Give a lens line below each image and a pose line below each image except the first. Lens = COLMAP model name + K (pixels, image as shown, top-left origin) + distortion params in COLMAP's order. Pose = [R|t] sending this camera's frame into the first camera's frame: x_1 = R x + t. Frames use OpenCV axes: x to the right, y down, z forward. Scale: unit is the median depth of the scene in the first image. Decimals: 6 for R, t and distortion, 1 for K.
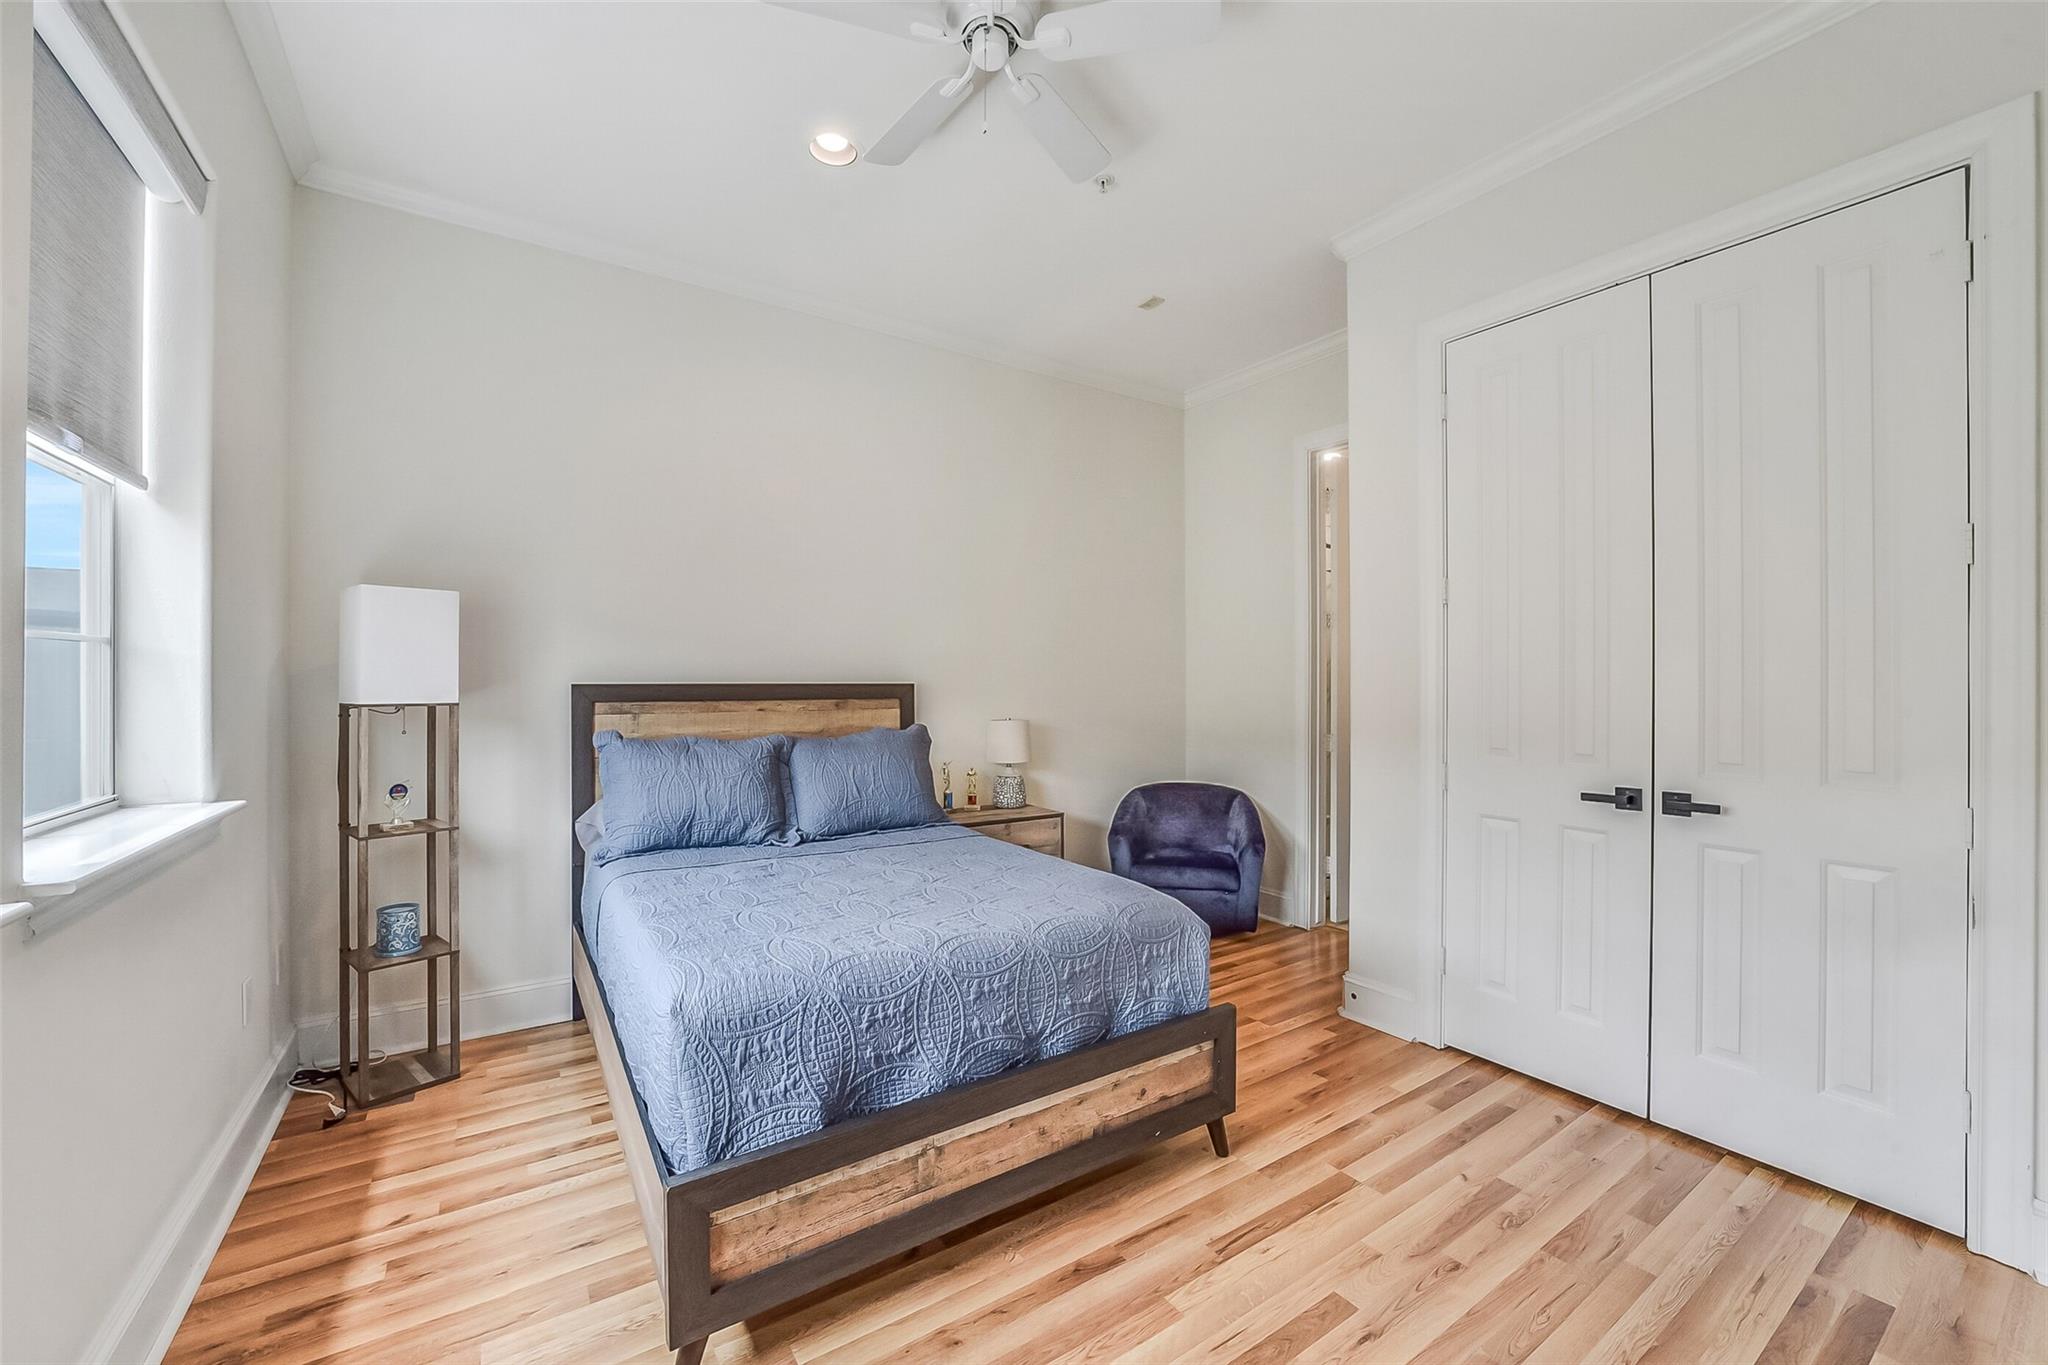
lens RADIAL K [[811.1, 0, 1034.0], [0, 811.1, 678.5], [0, 0, 1]] dist [-0.032769, 0.004628]
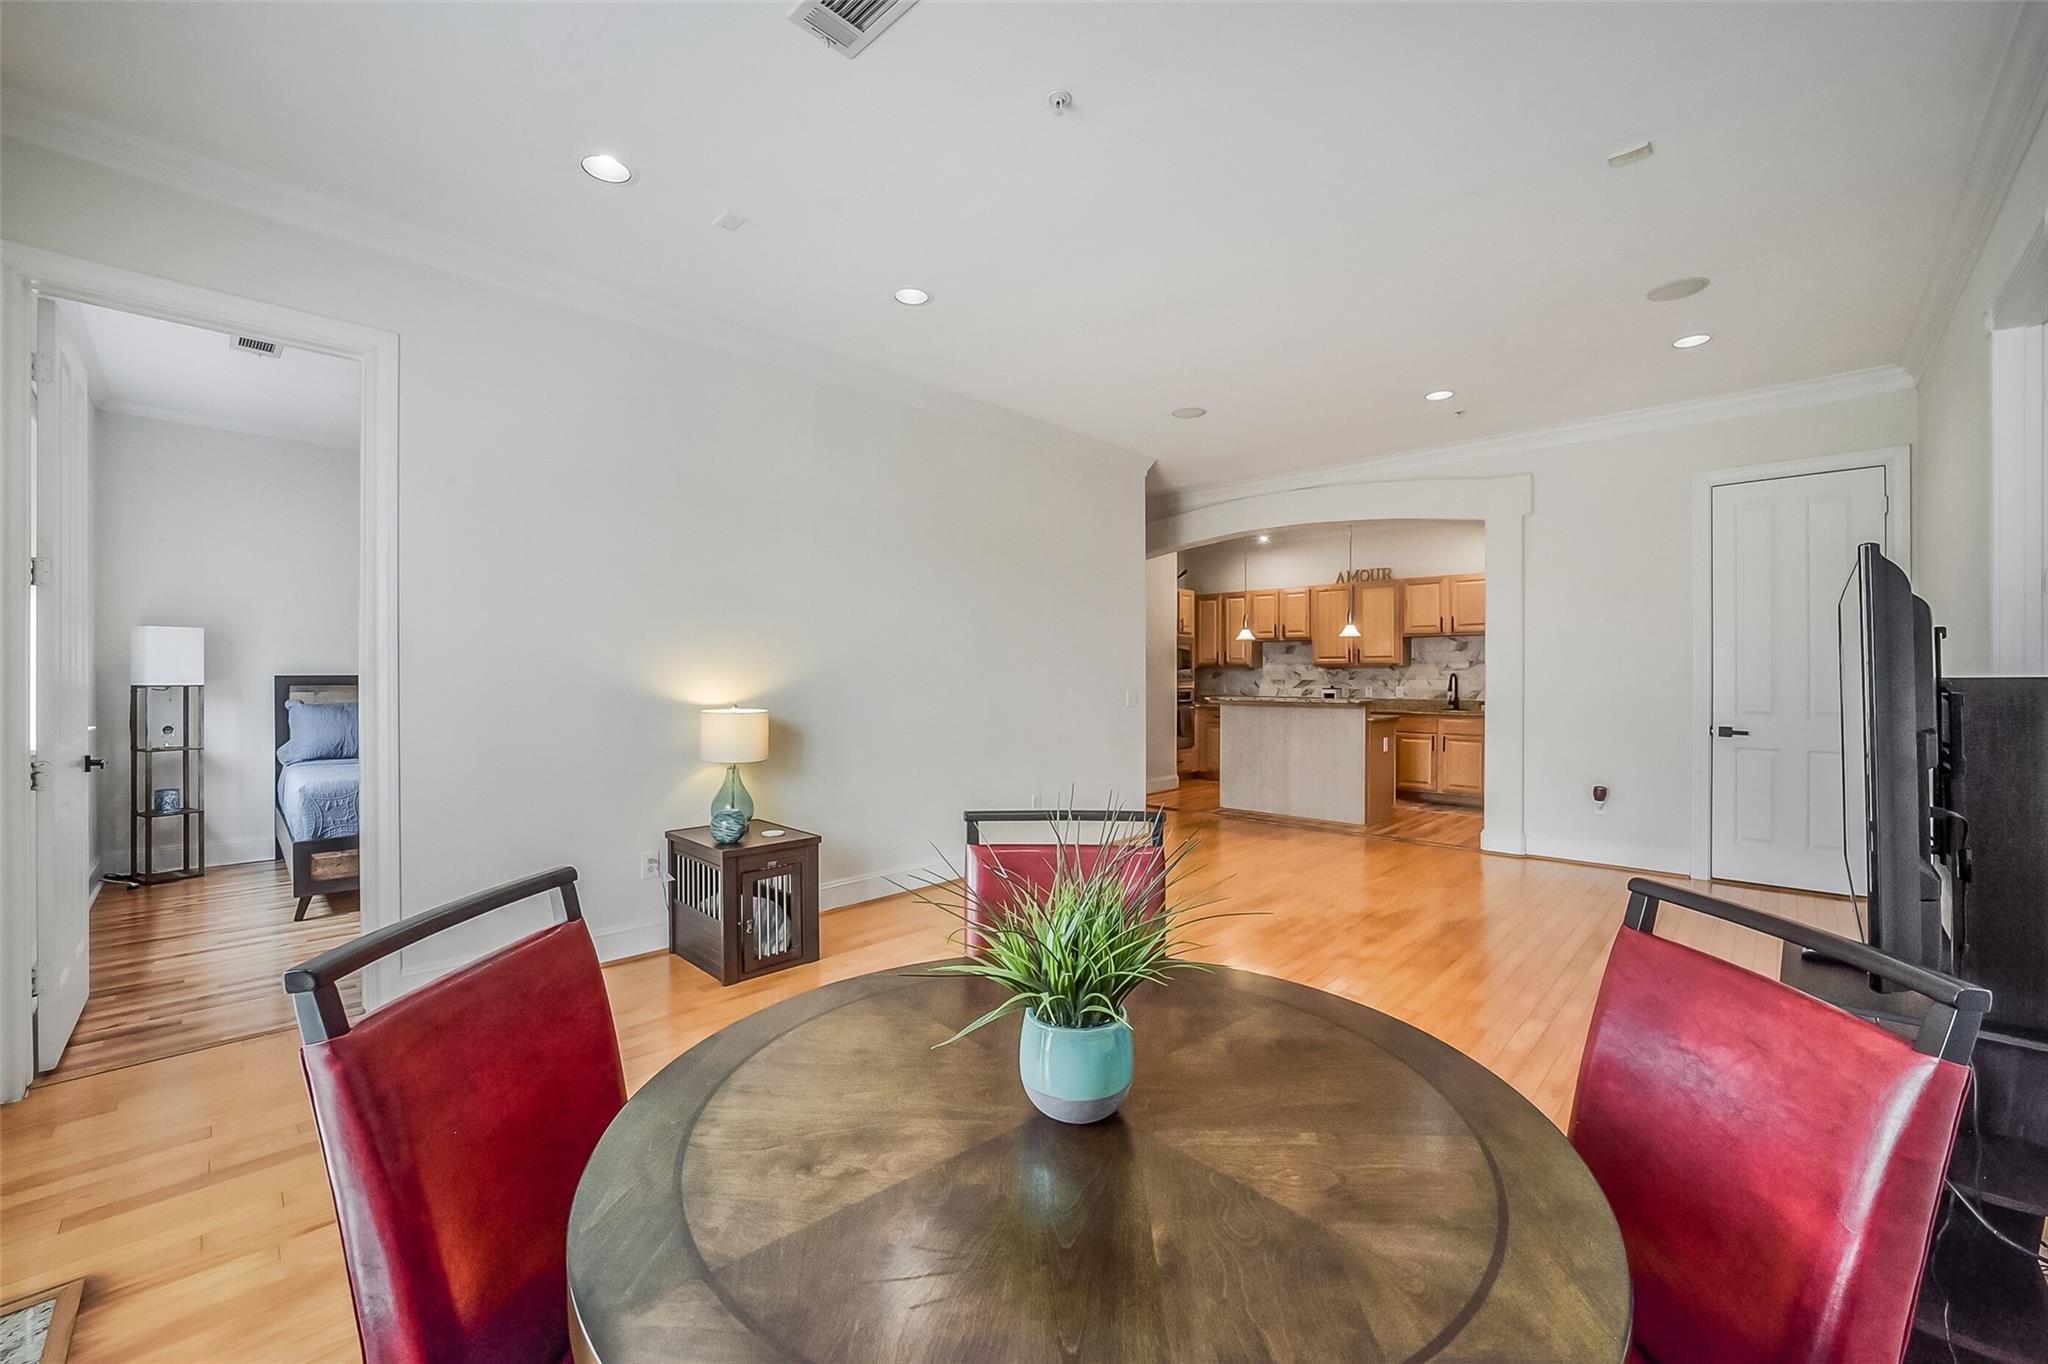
lens RADIAL K [[811.1, 0, 1051.5], [0, 811.1, 681.2], [0, 0, 1]] dist [-0.032769, 0.004628]
pose [[0.977318, -0.006306, 0.211683, 0.901331], [0.006382, 0.999980, 0.000322, 0.035423], [-0.211681, 0.001037, 0.977338, -1.318831]]
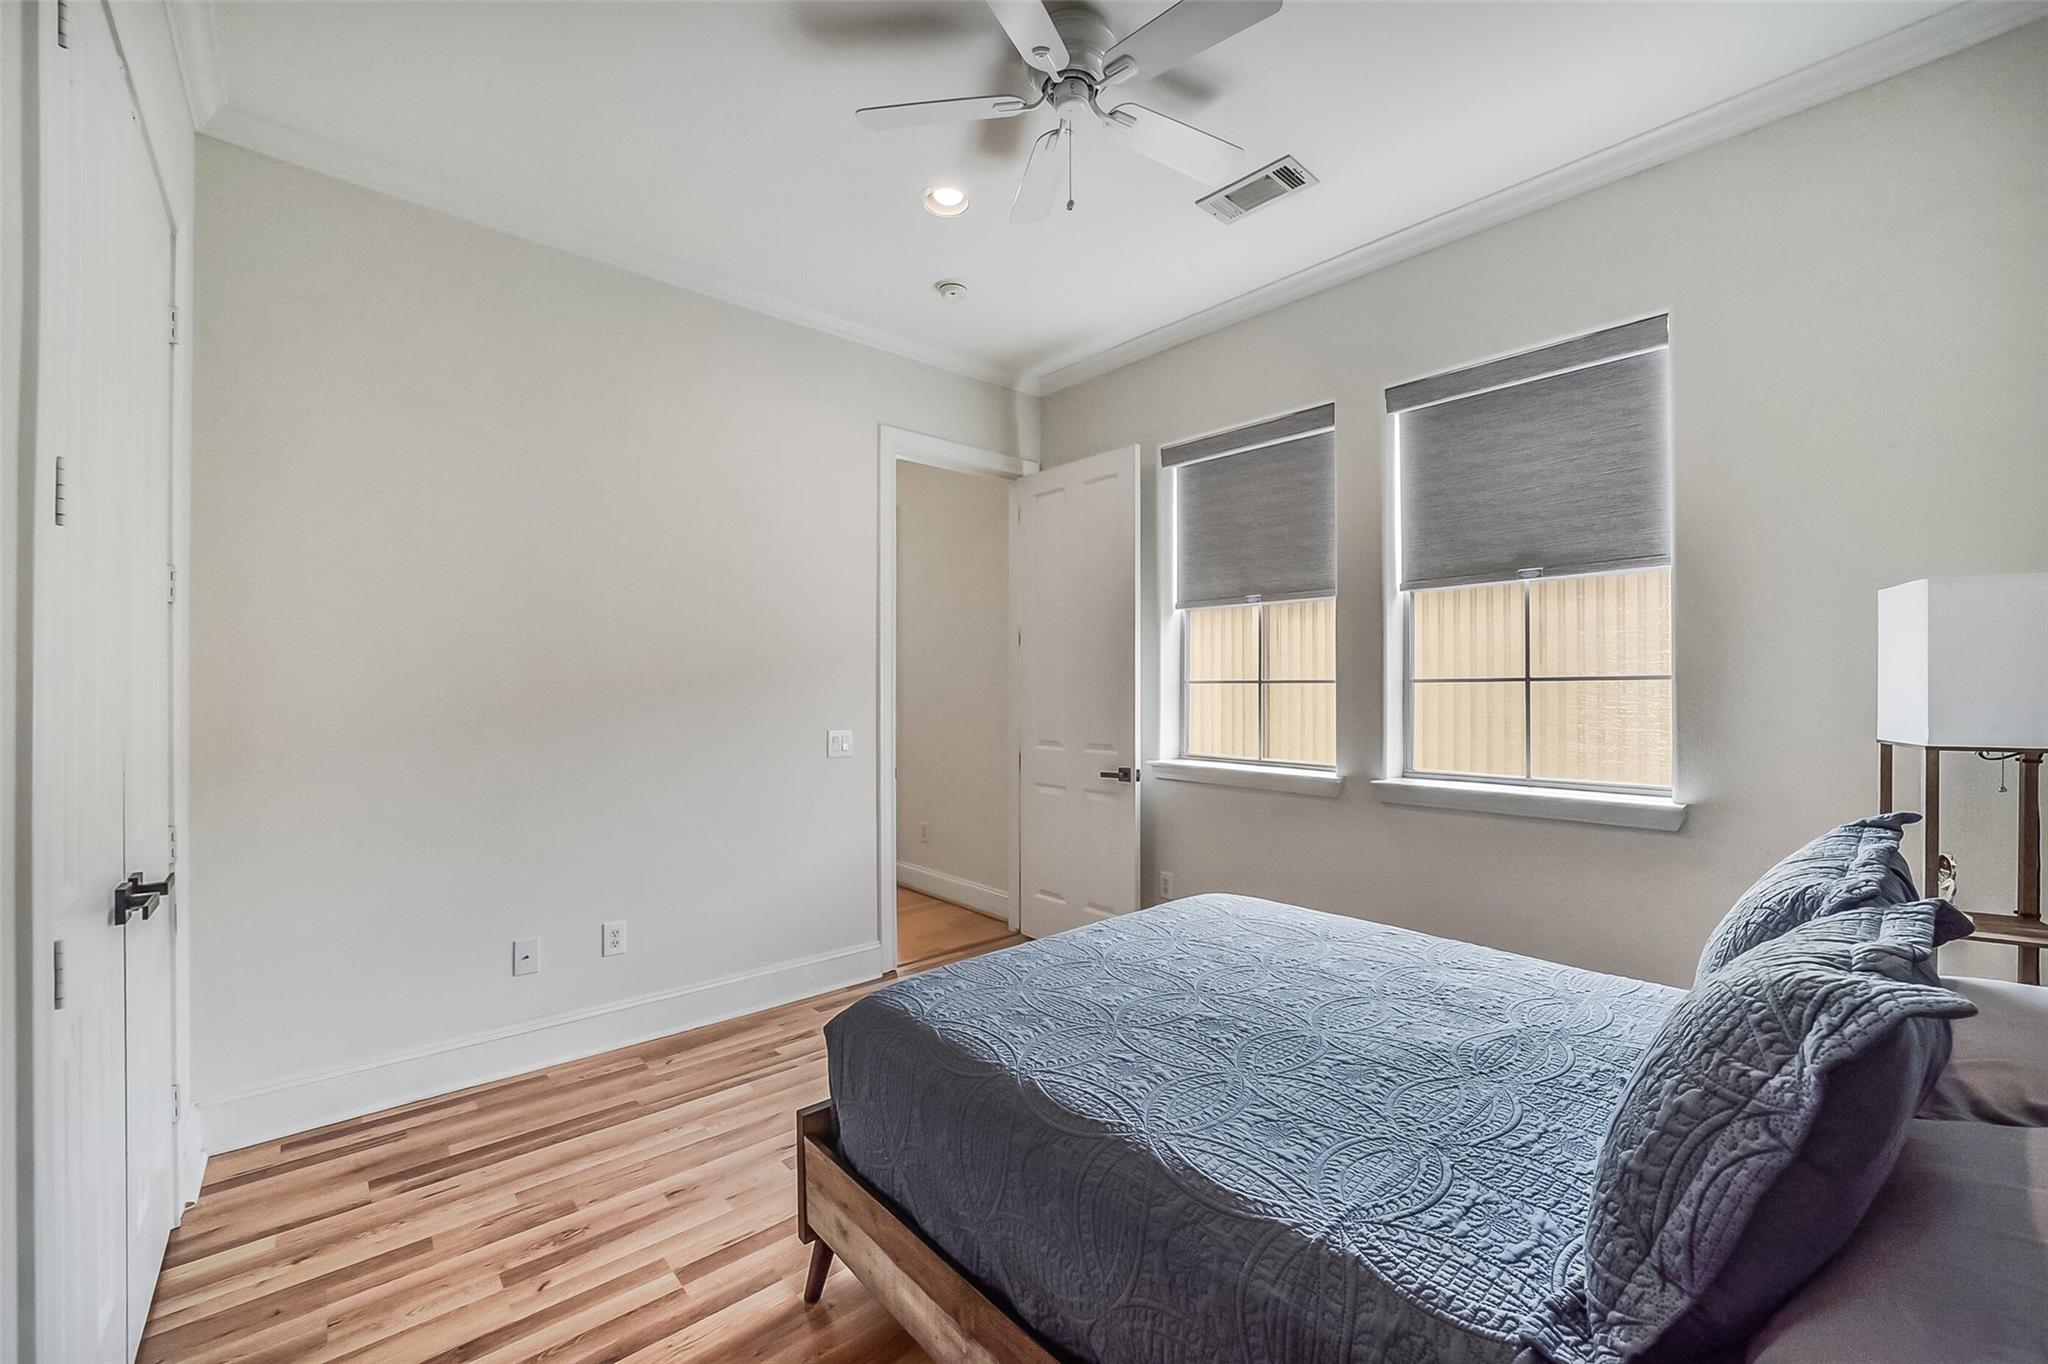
lens RADIAL K [[811.1, 0, 1022.5], [0, 811.1, 683.9], [0, 0, 1]] dist [-0.032769, 0.004628]
pose [[-0.992735, -0.001750, -0.120310, 0.110809], [-0.001760, 0.999998, -0.000021, -0.028124], [0.120310, 0.000191, -0.992736, 1.683679]]
